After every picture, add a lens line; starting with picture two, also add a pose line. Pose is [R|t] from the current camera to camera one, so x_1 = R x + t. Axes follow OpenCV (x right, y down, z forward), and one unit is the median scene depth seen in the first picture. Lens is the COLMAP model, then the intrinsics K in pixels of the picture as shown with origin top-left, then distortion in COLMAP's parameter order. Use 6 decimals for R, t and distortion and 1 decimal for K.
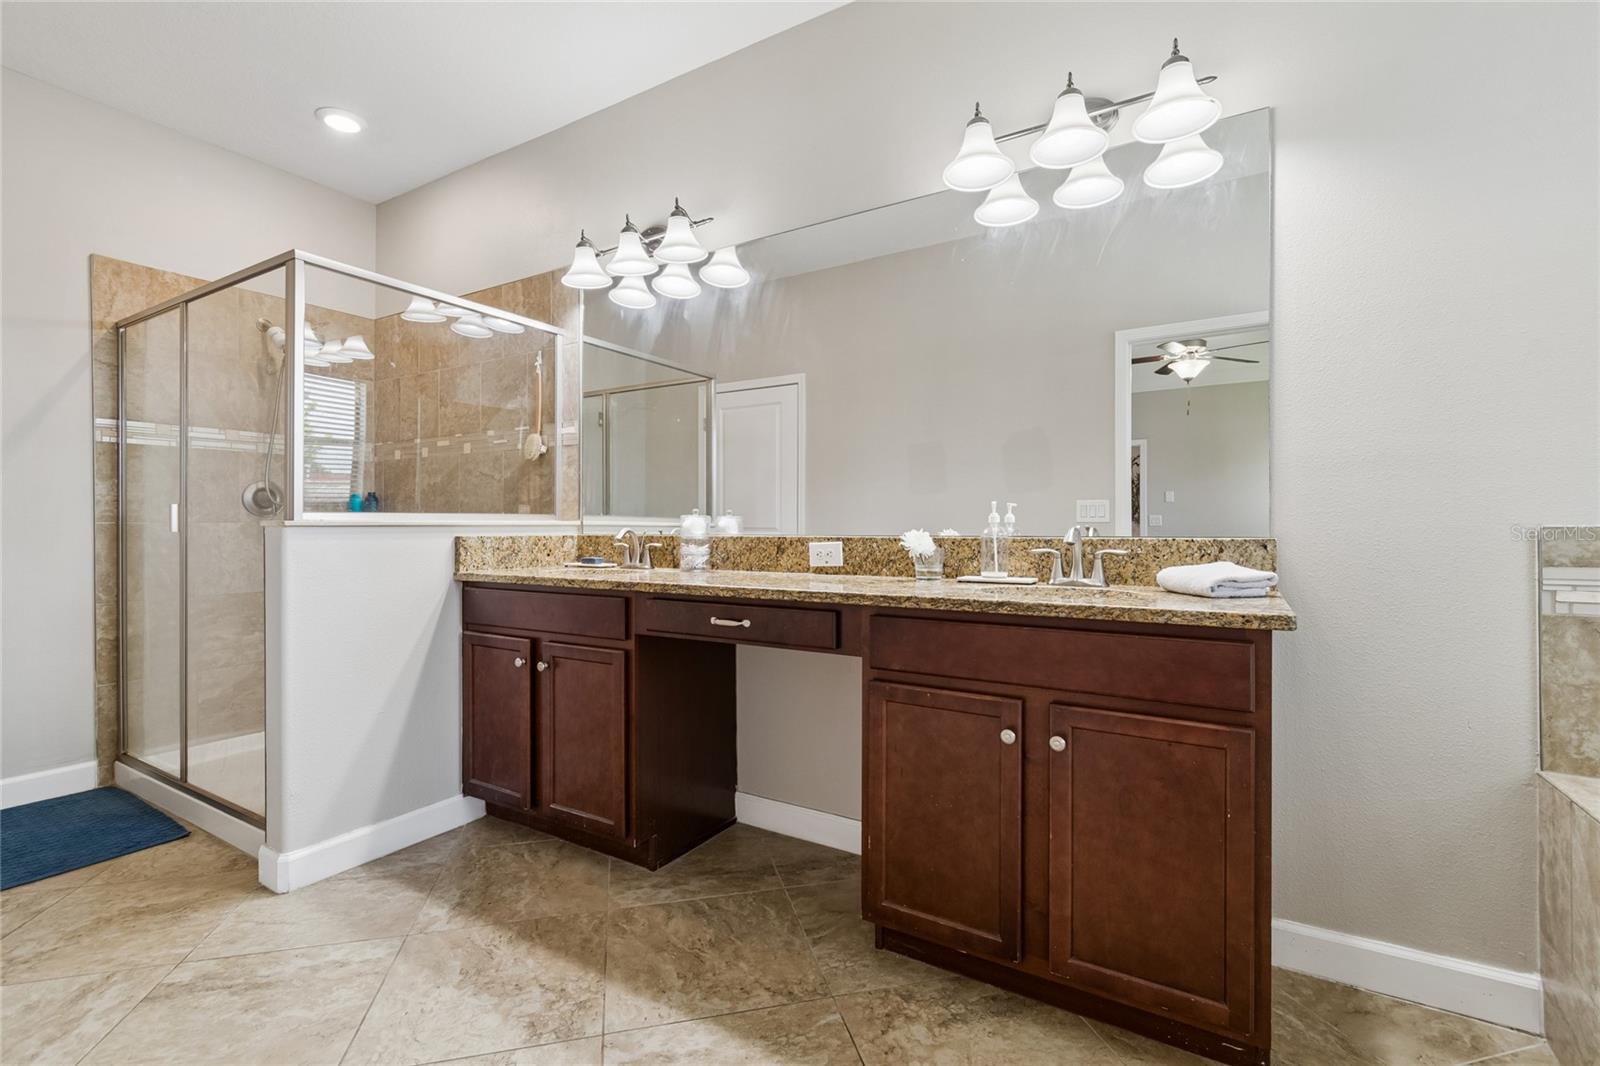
lens RADIAL K [[707.1, 0, 795.1], [0, 707.1, 526.5], [0, 0, 1]] dist [-0.003130, -0.000172]
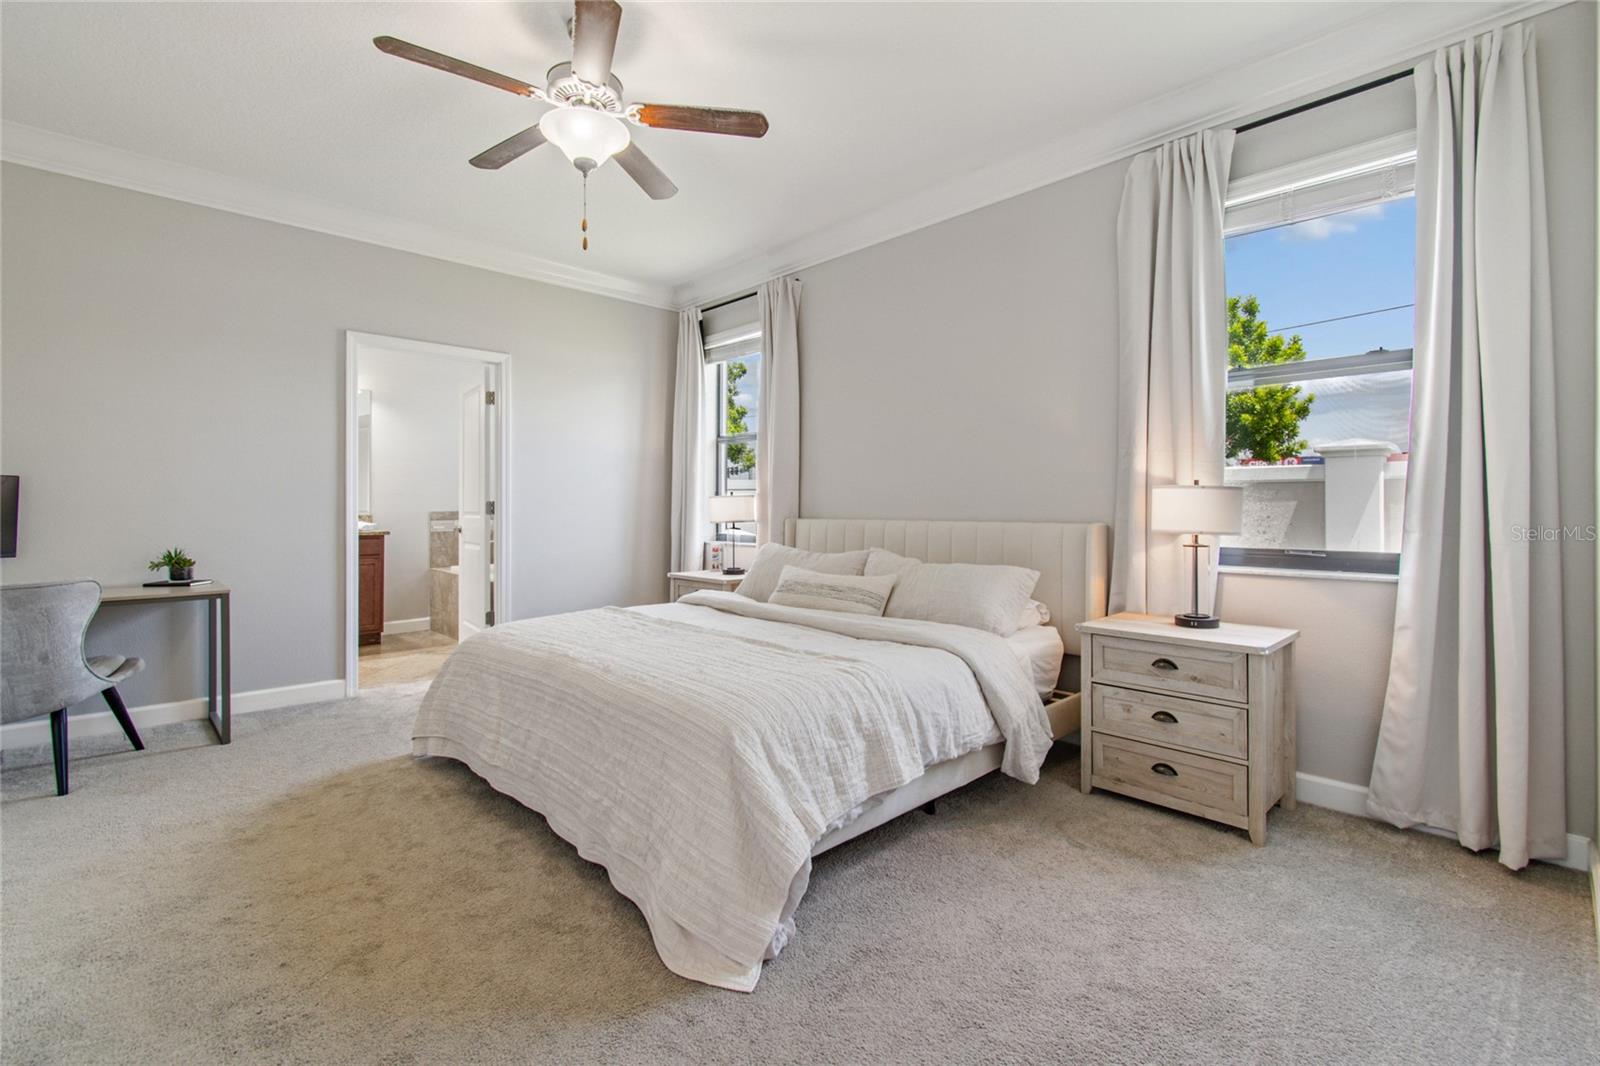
lens RADIAL K [[707.1, 0, 799.9], [0, 707.1, 520.1], [0, 0, 1]] dist [-0.003130, -0.000172]
pose [[0.256889, -0.004621, 0.966430, -2.671664], [-0.002110, 0.999984, 0.005342, 0.022976], [-0.966439, -0.003412, 0.256875, -2.416780]]
